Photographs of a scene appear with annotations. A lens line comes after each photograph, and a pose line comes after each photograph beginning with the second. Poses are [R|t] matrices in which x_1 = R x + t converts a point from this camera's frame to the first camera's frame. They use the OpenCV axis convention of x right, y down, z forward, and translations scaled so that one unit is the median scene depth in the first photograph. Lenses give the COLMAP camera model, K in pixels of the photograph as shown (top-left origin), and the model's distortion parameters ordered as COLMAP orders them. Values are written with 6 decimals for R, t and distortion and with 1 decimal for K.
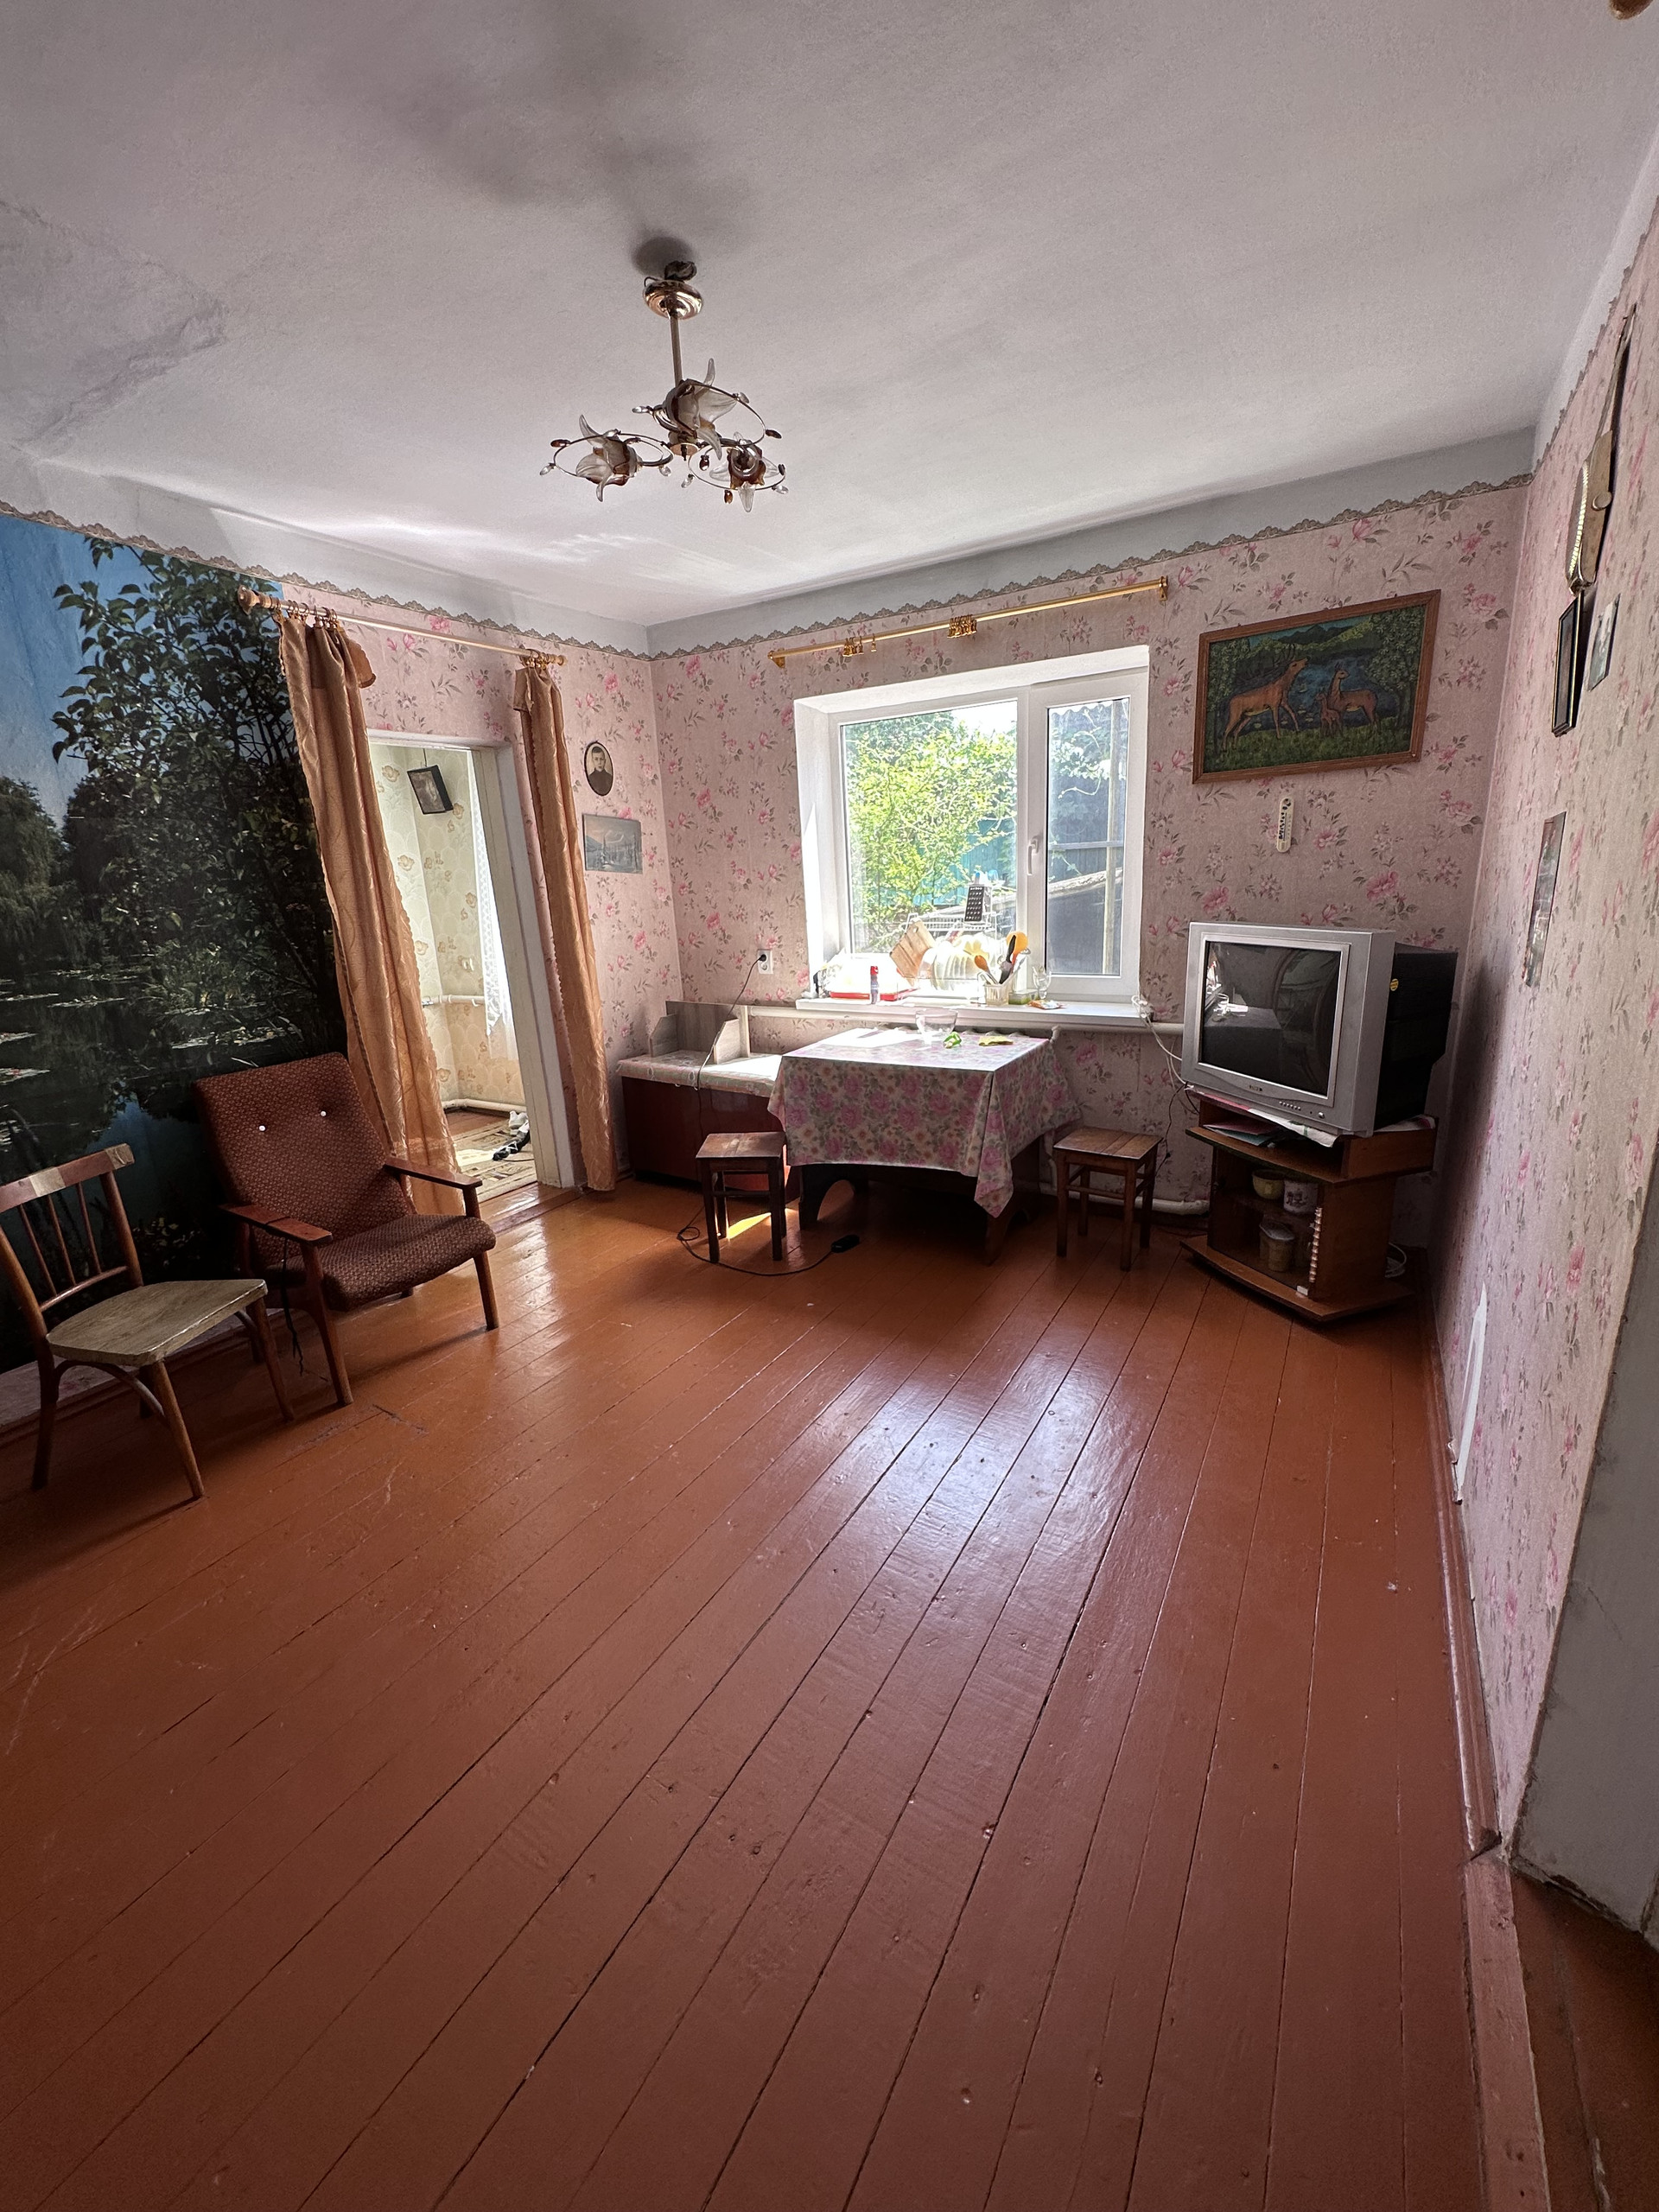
lens RADIAL K [[888.1, 0, 829.5], [0, 888.1, 1106.0], [0, 0, 1]] dist [0.000382, 0.000159]
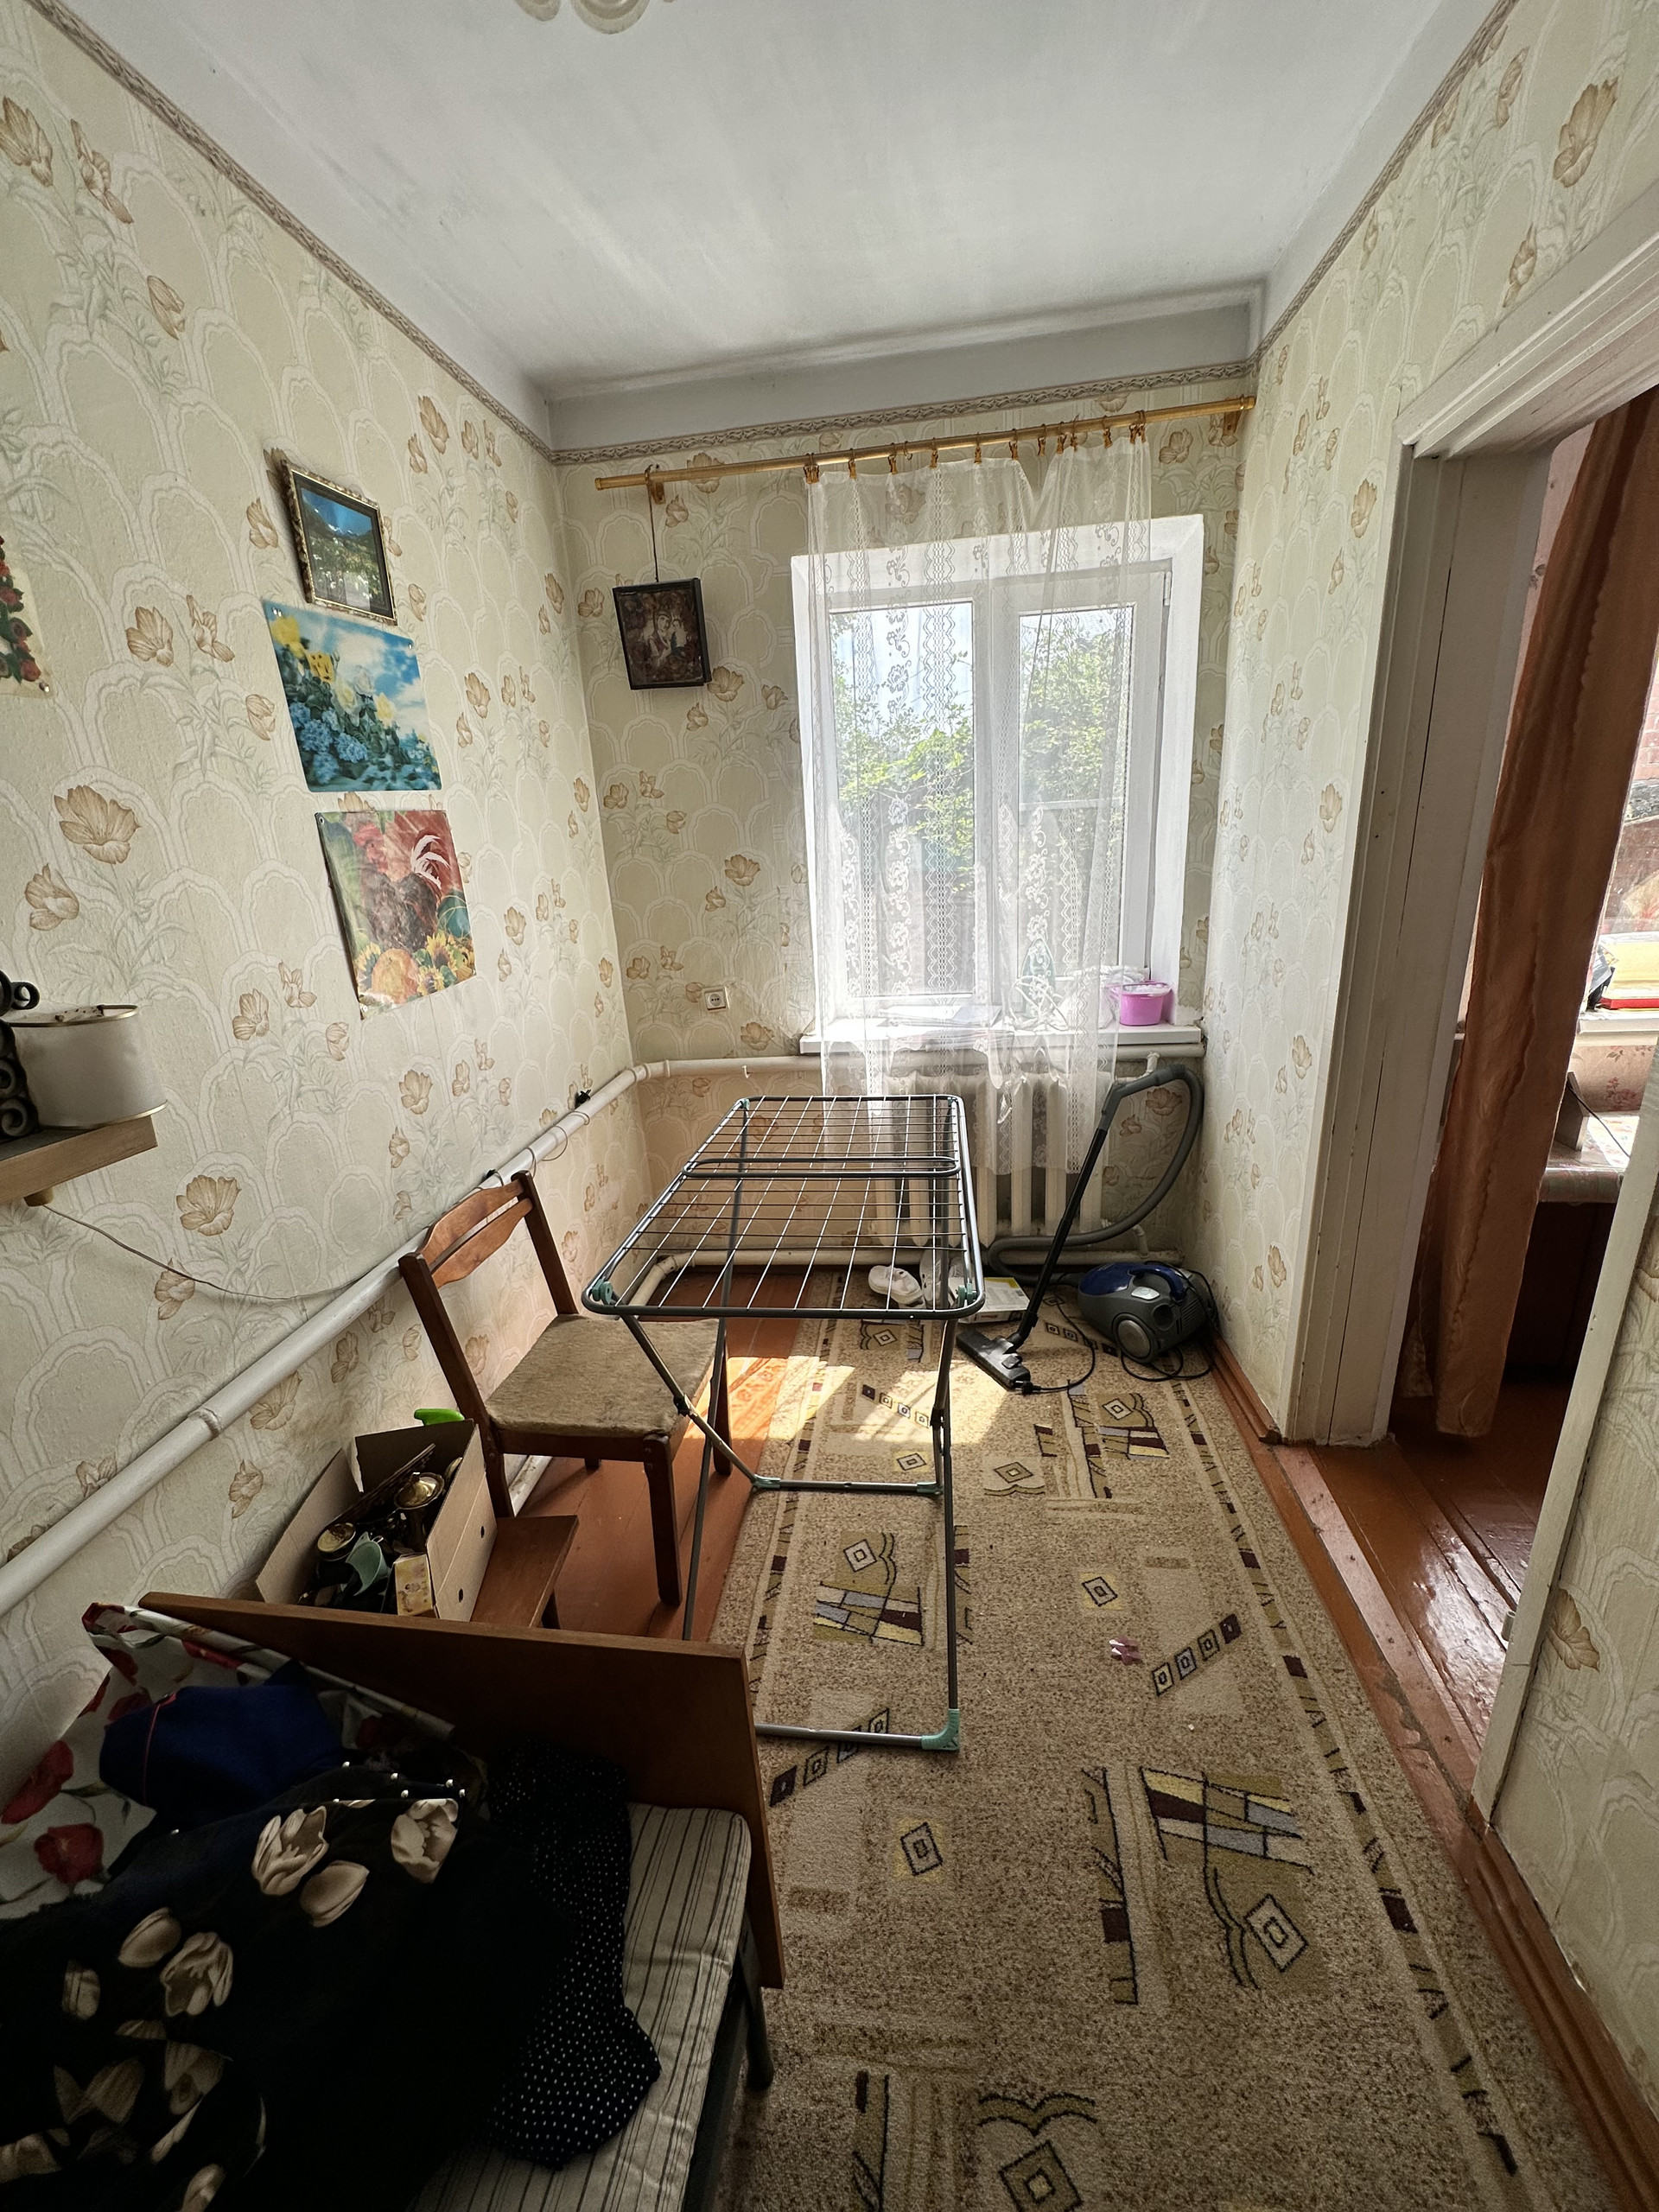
lens RADIAL K [[888.1, 0, 829.5], [0, 888.1, 1106.0], [0, 0, 1]] dist [0.000382, 0.000159]
pose [[0.910469, -0.118553, 0.396222, -0.562658], [0.116624, 0.992751, 0.029050, -0.106155], [-0.396793, 0.019760, 0.917695, 0.513570]]
